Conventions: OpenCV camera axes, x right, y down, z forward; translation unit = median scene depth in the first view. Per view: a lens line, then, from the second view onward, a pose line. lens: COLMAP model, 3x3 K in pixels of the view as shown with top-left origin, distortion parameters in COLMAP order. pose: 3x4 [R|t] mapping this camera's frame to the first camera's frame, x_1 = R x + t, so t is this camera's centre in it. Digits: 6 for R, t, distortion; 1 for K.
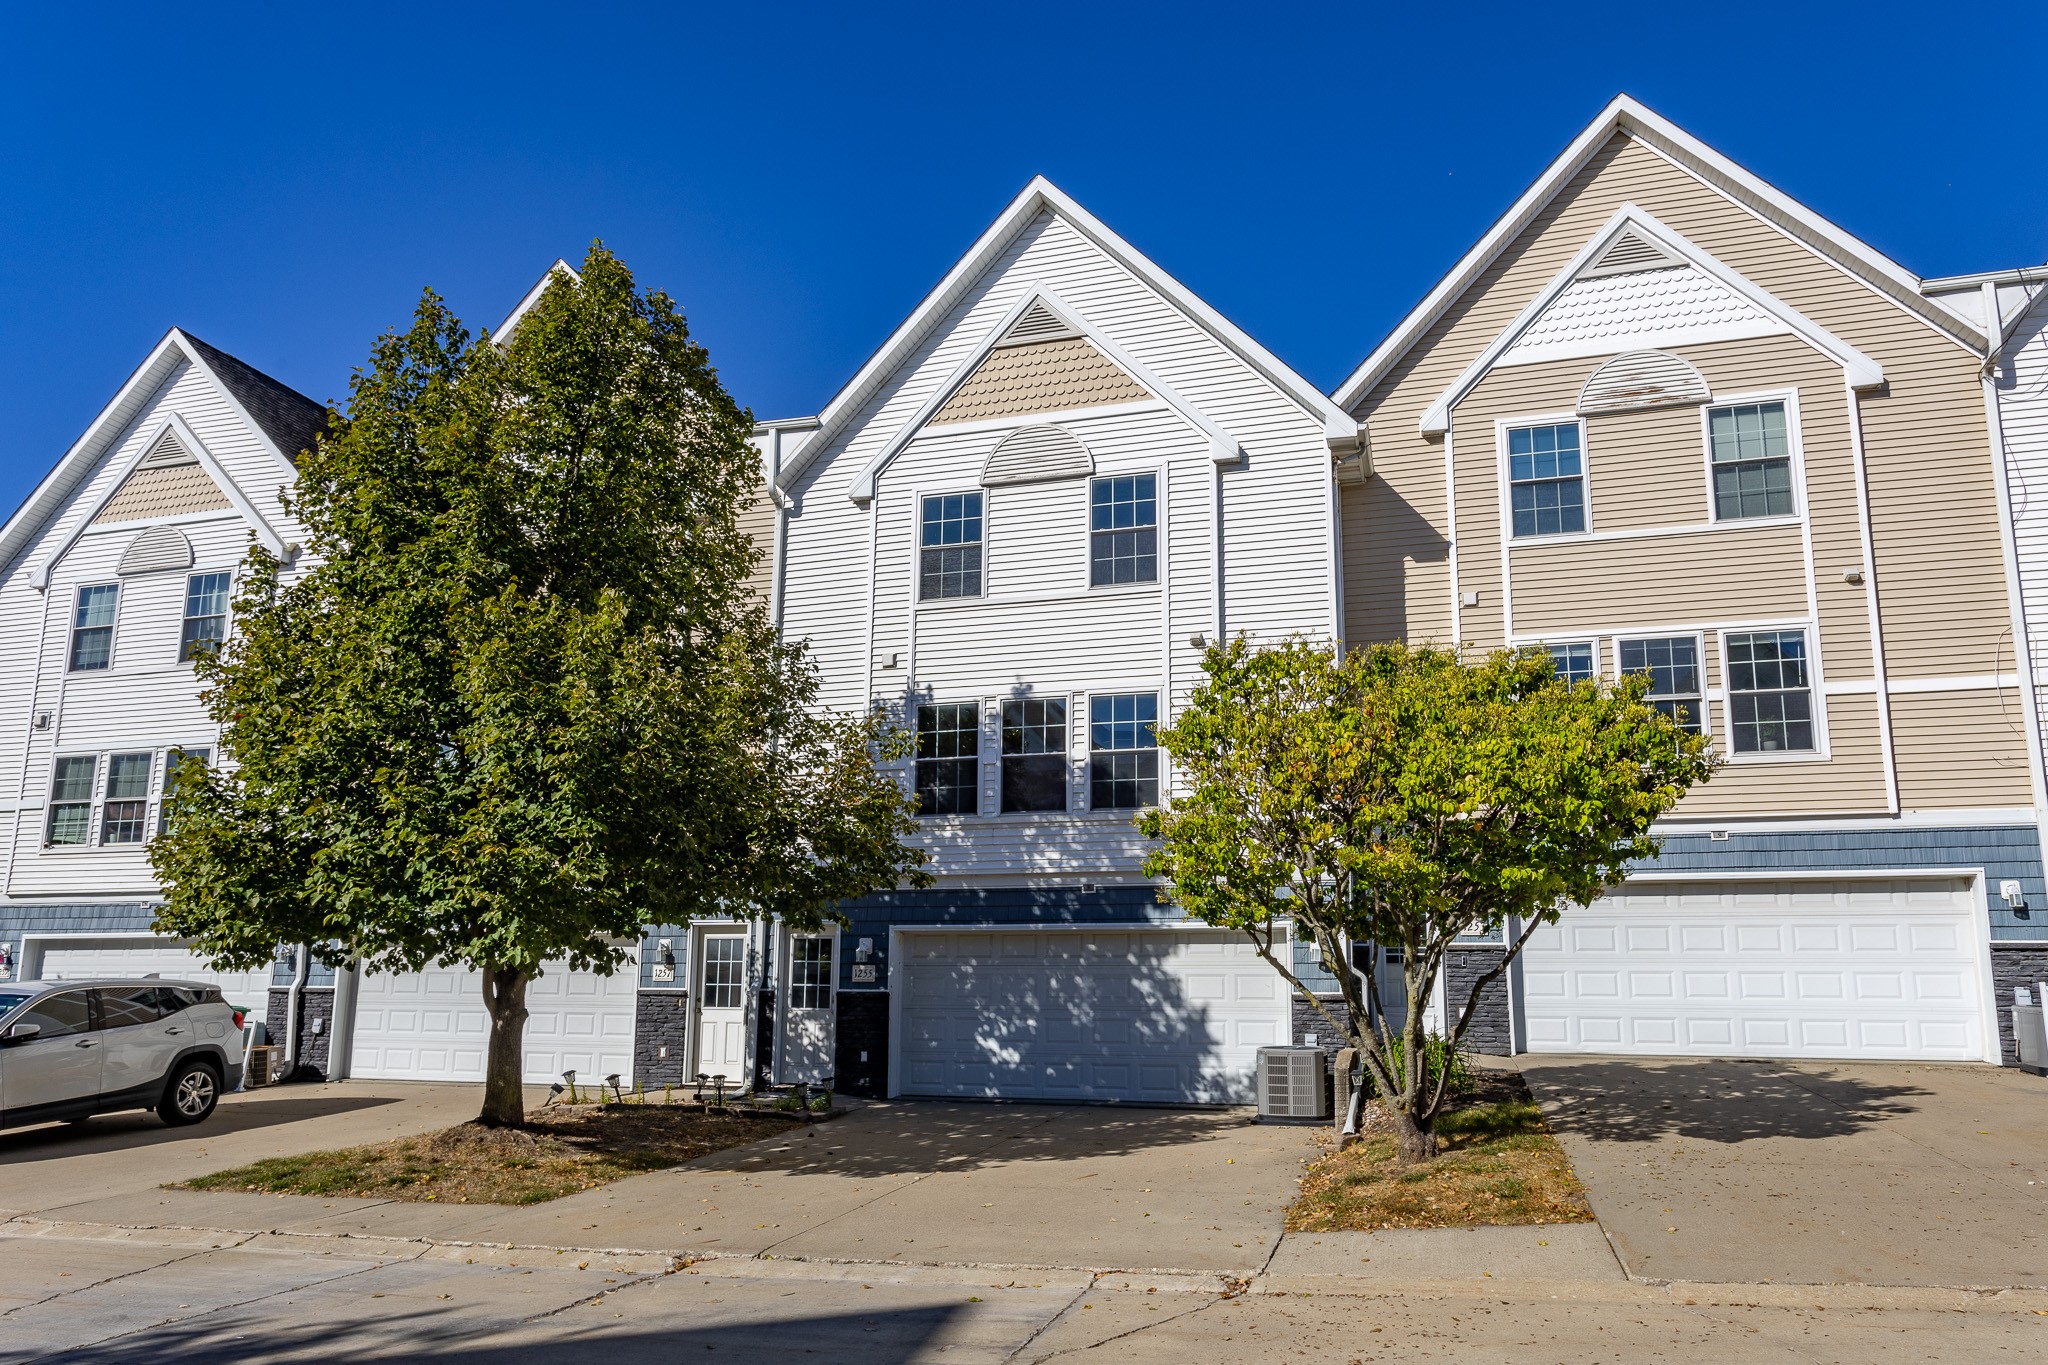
lens RADIAL K [[1676.6, 0, 1020.1], [0, 1676.6, 684.9], [0, 0, 1]] dist [-0.001654, 0.001258]
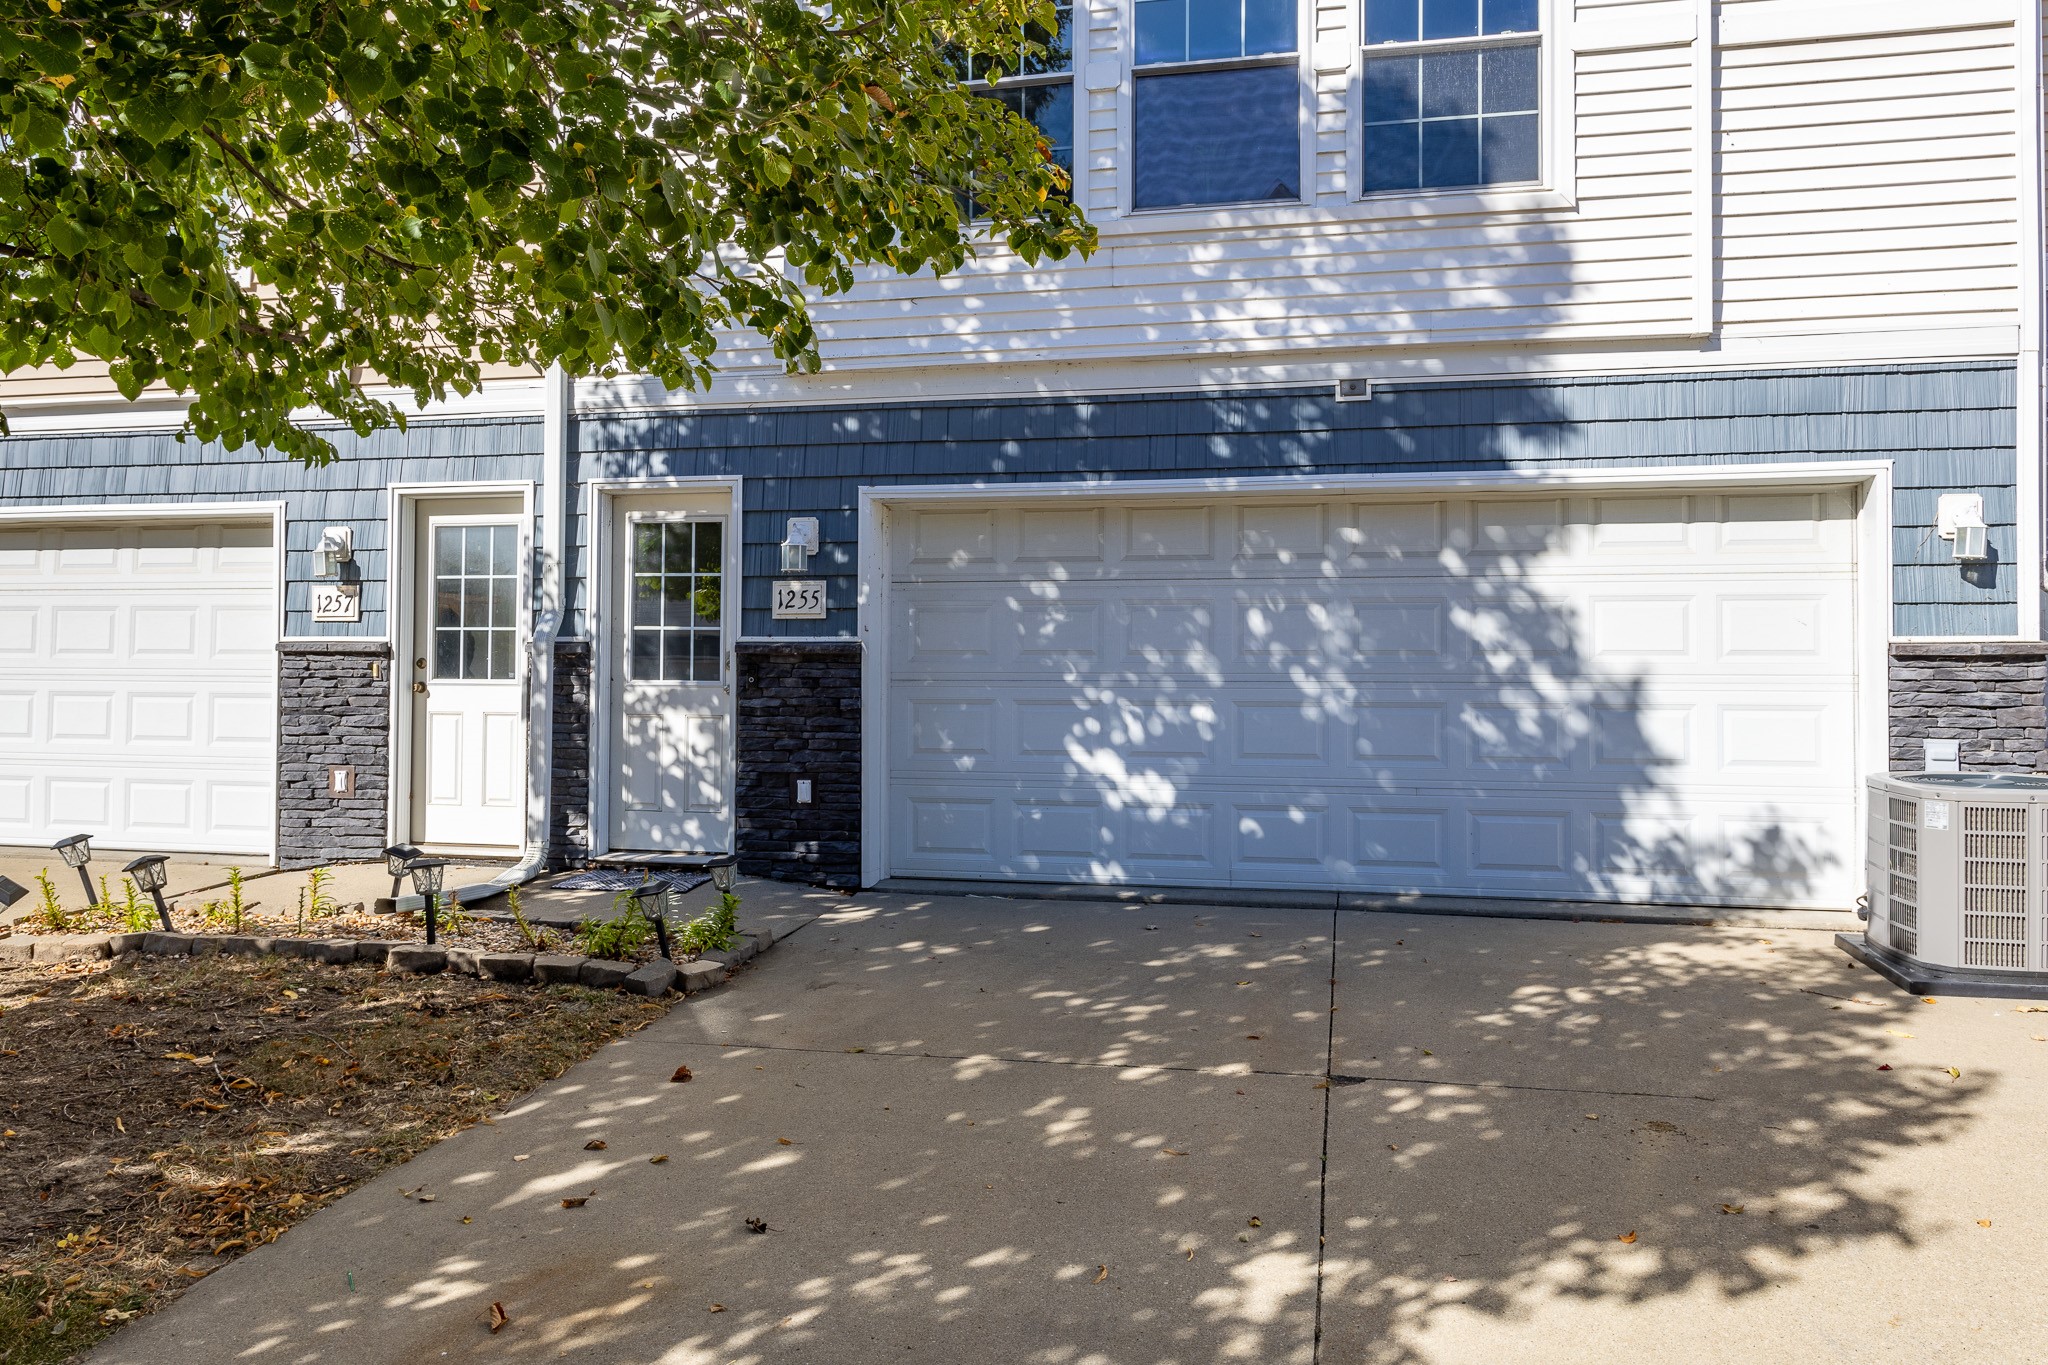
lens RADIAL K [[2156.8, 0, 1022.3], [0, 2156.8, 679.4], [0, 0, 1]] dist [-0.004913, -0.004117]
pose [[0.999402, -0.002586, 0.034483, -0.057015], [-0.003930, 0.982247, 0.187549, 0.091262], [-0.034356, -0.187573, 0.981650, 0.469242]]
